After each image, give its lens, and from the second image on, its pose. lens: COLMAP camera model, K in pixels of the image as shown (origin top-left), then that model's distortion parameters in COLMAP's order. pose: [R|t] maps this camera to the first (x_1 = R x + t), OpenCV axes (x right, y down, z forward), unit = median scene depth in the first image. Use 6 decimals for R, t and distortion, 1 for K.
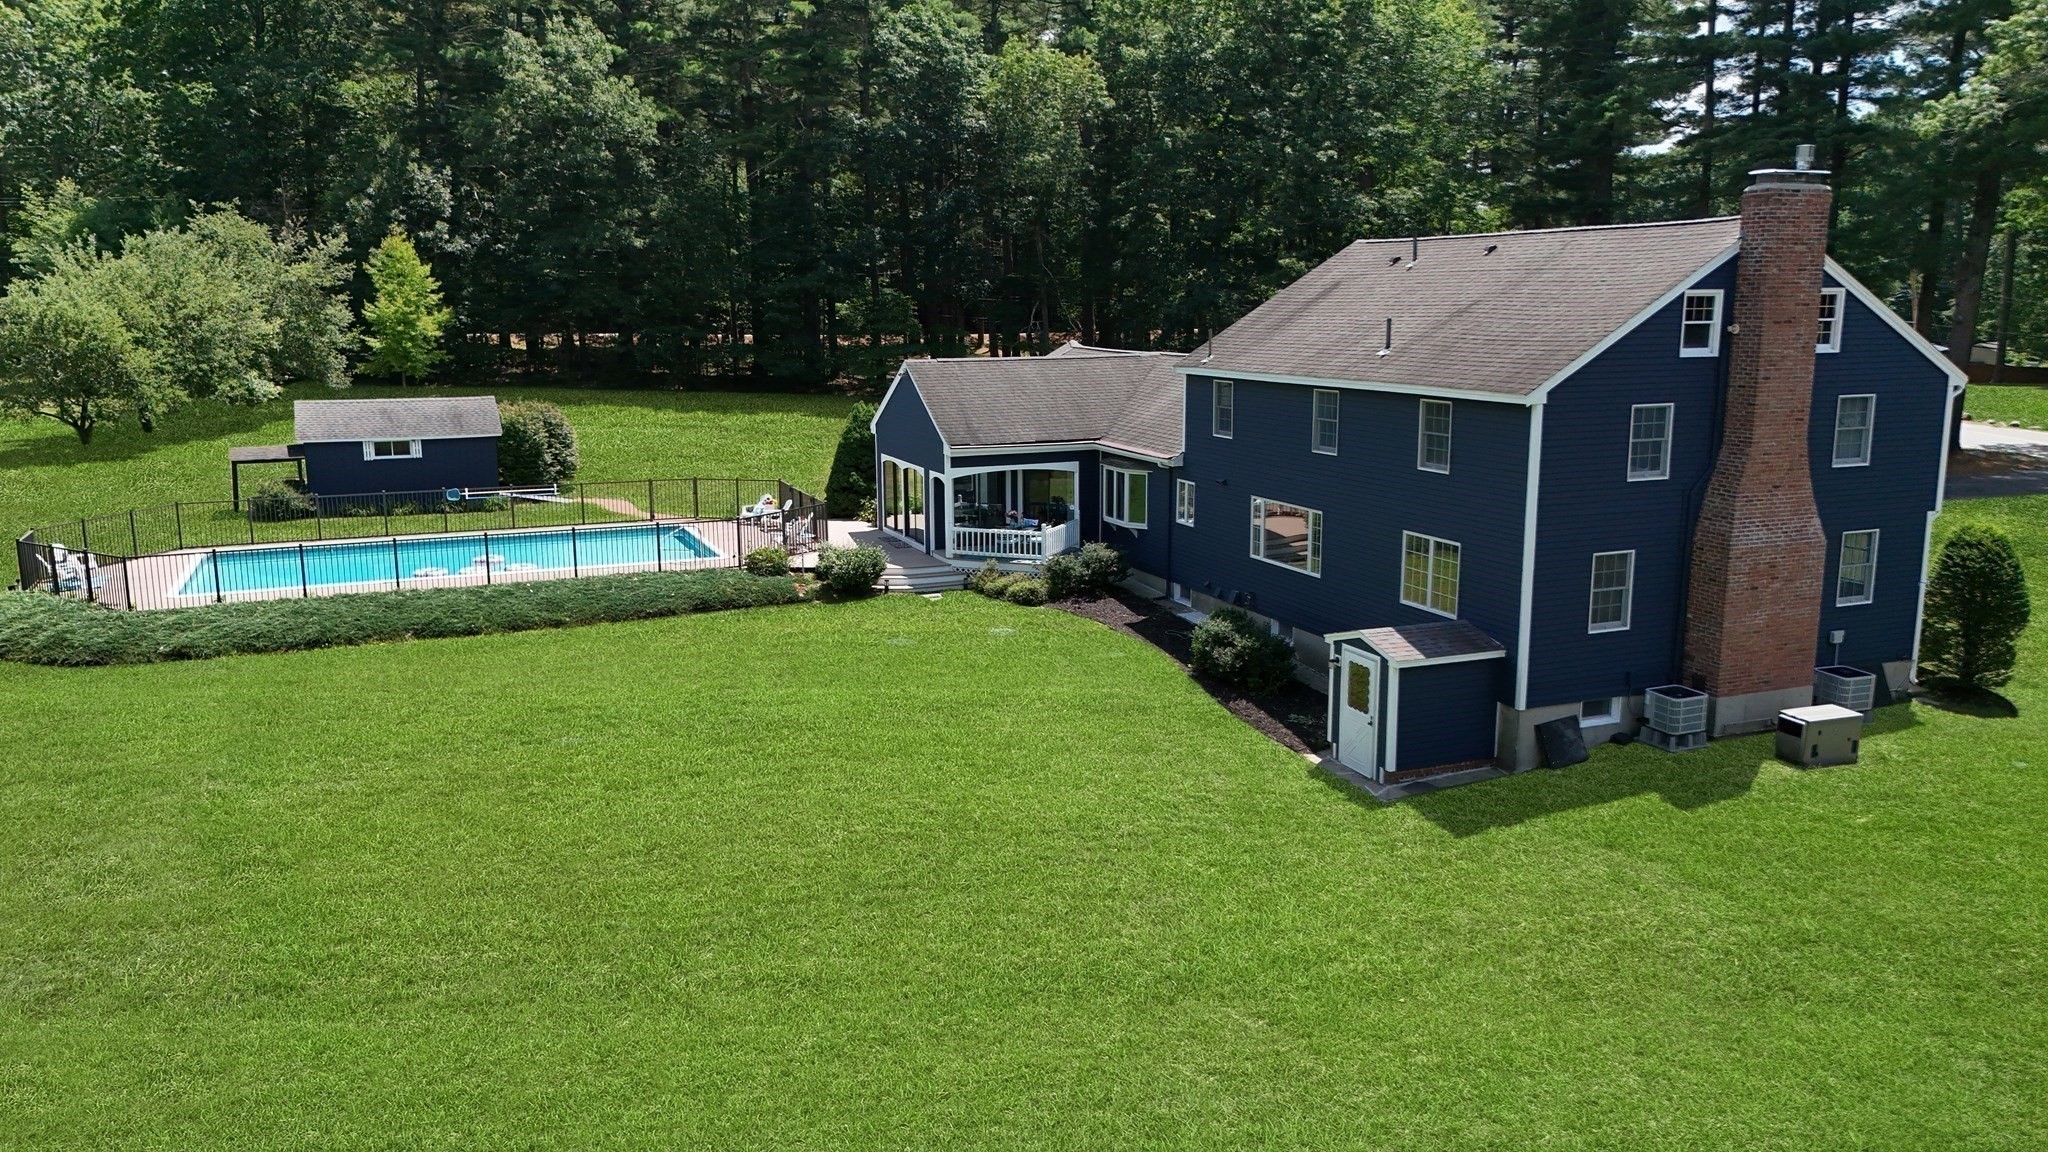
lens RADIAL K [[1533.5, 0, 1001.2], [0, 1533.5, 577.1], [0, 0, 1]] dist [-0.003599, -0.000499]
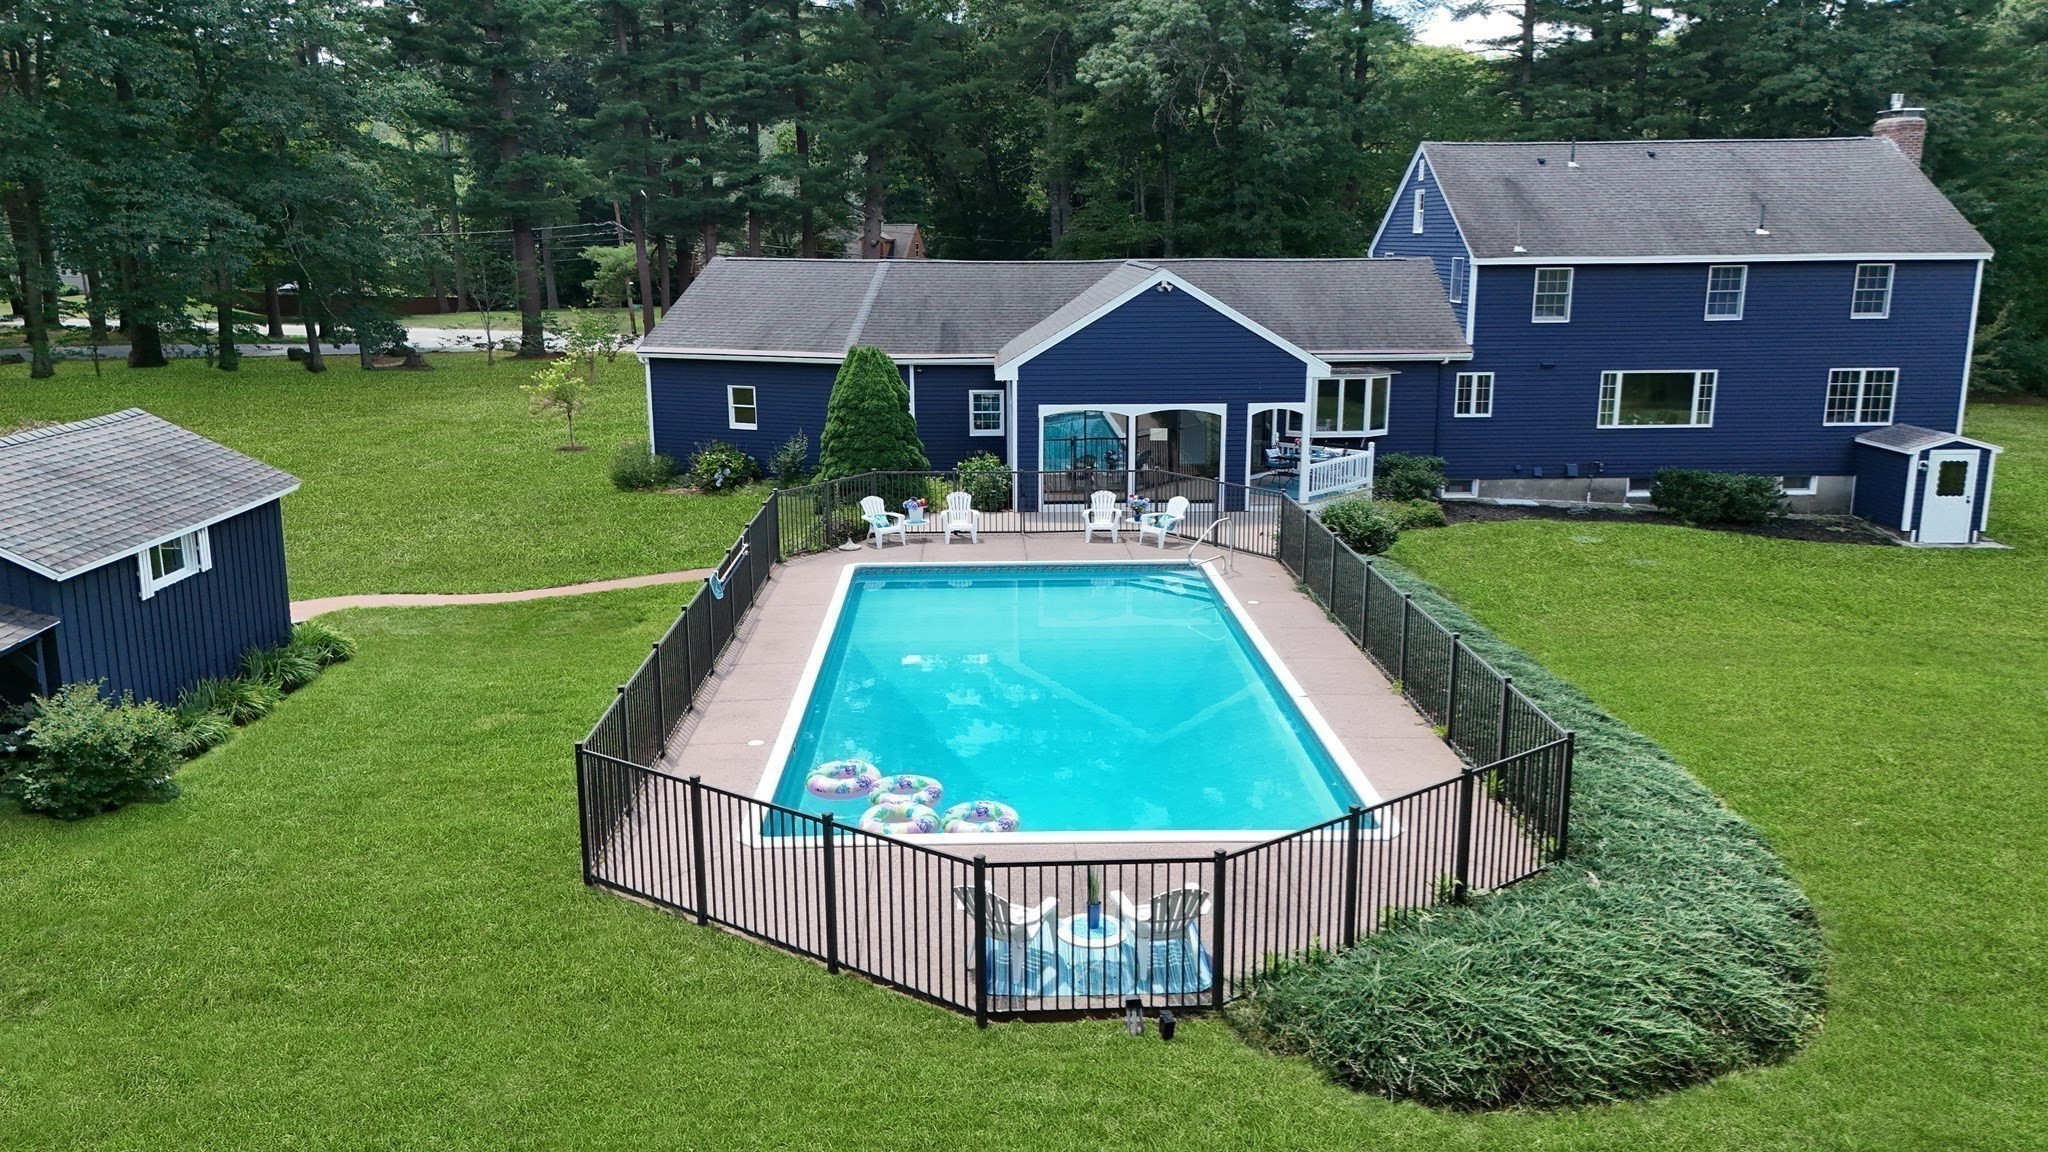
lens RADIAL K [[1533.5, 0, 1001.2], [0, 1533.5, 577.1], [0, 0, 1]] dist [-0.003599, -0.000499]
pose [[0.349422, -0.195647, 0.916311, -0.123680], [0.179754, 0.973788, 0.139373, -0.017092], [-0.919561, 0.116011, 0.375432, 0.122214]]
